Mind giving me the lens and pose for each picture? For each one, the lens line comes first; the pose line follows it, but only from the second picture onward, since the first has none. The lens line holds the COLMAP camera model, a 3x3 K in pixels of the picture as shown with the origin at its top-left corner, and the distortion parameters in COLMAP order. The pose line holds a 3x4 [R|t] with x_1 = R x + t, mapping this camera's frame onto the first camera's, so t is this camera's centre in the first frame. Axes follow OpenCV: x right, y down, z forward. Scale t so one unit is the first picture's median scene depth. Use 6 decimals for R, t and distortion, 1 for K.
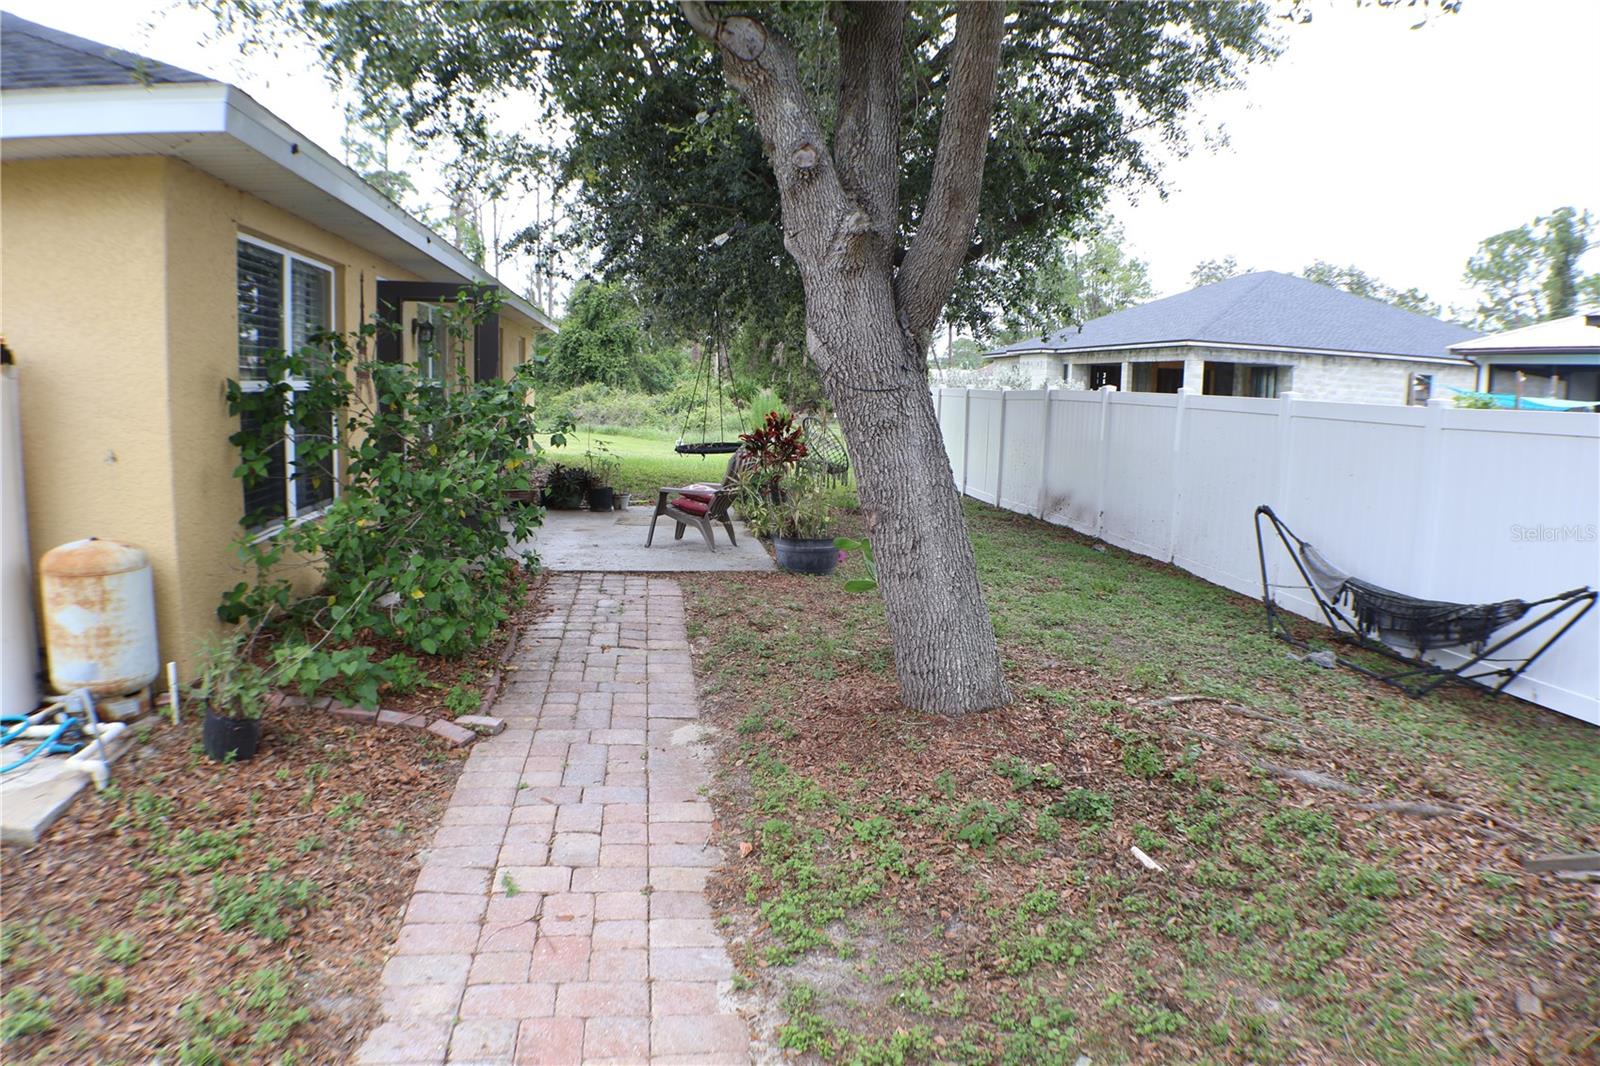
lens RADIAL K [[1062.5, 0, 800.0], [0, 1062.5, 533.0], [0, 0, 1]] dist [-0.125564, 0.008341]
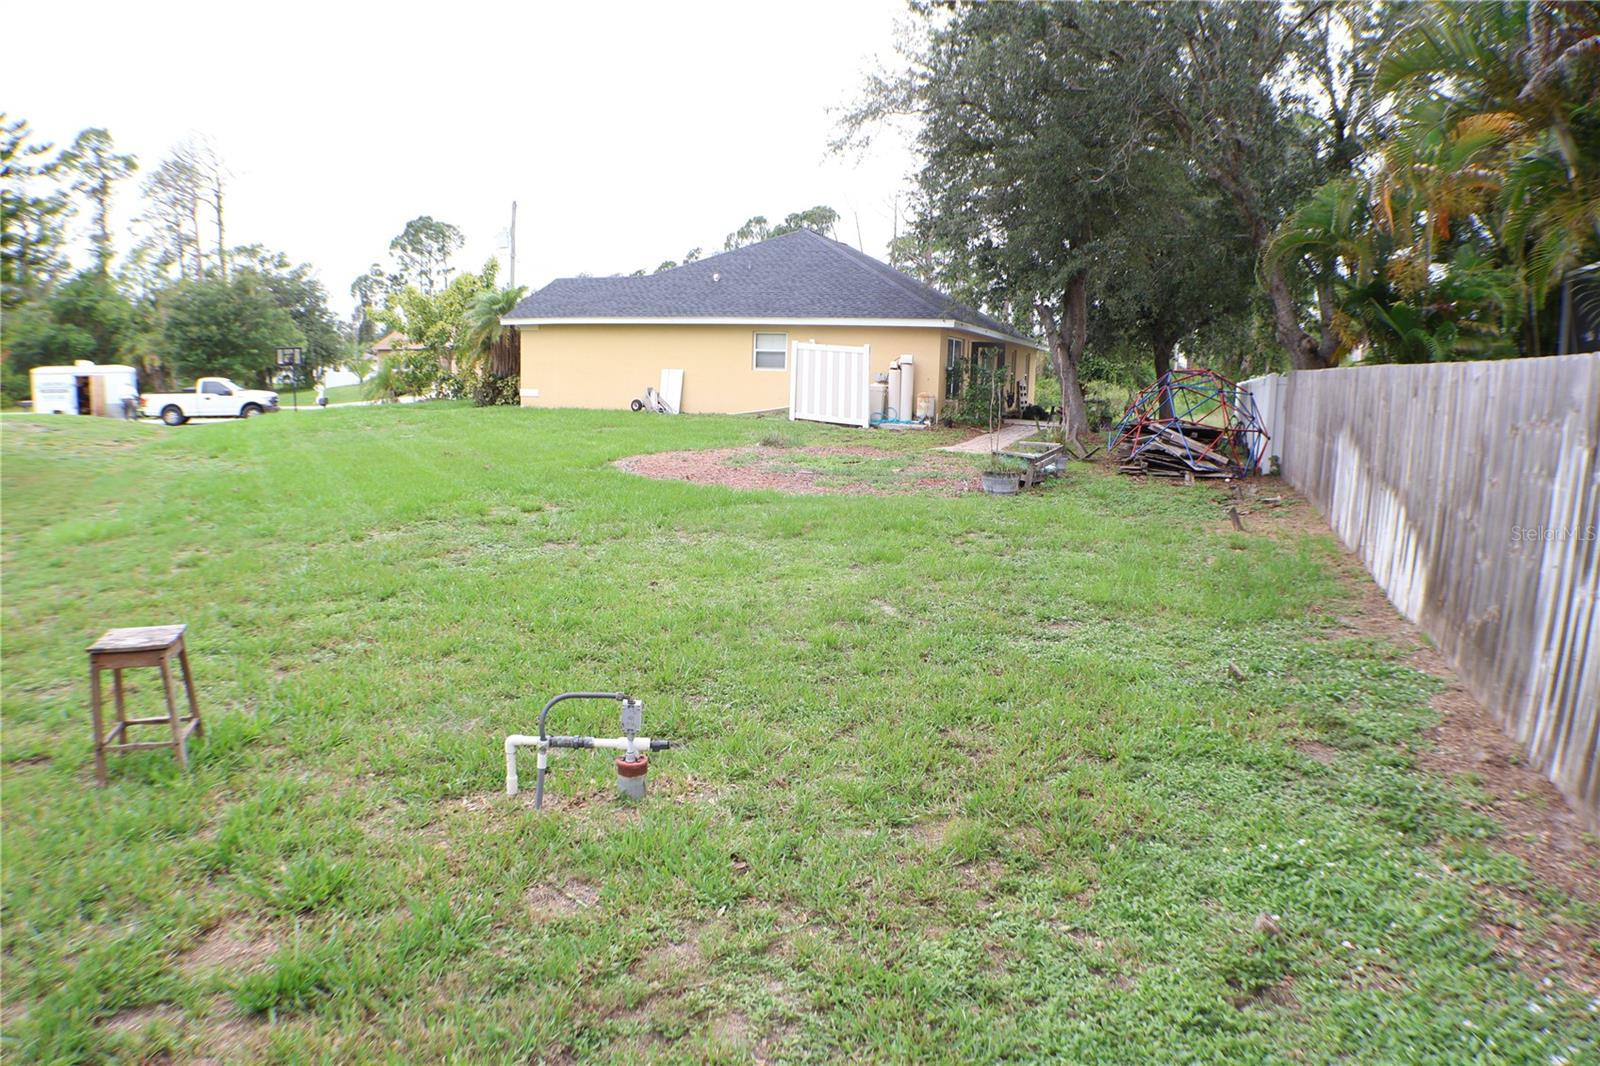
lens RADIAL K [[1062.5, 0, 800.0], [0, 1062.5, 533.0], [0, 0, 1]] dist [-0.125564, 0.008341]
pose [[0.871831, 0.090824, -0.481313, 1.008436], [-0.091198, 0.995575, 0.022673, 0.438126], [0.481243, 0.024128, 0.876255, -2.799655]]
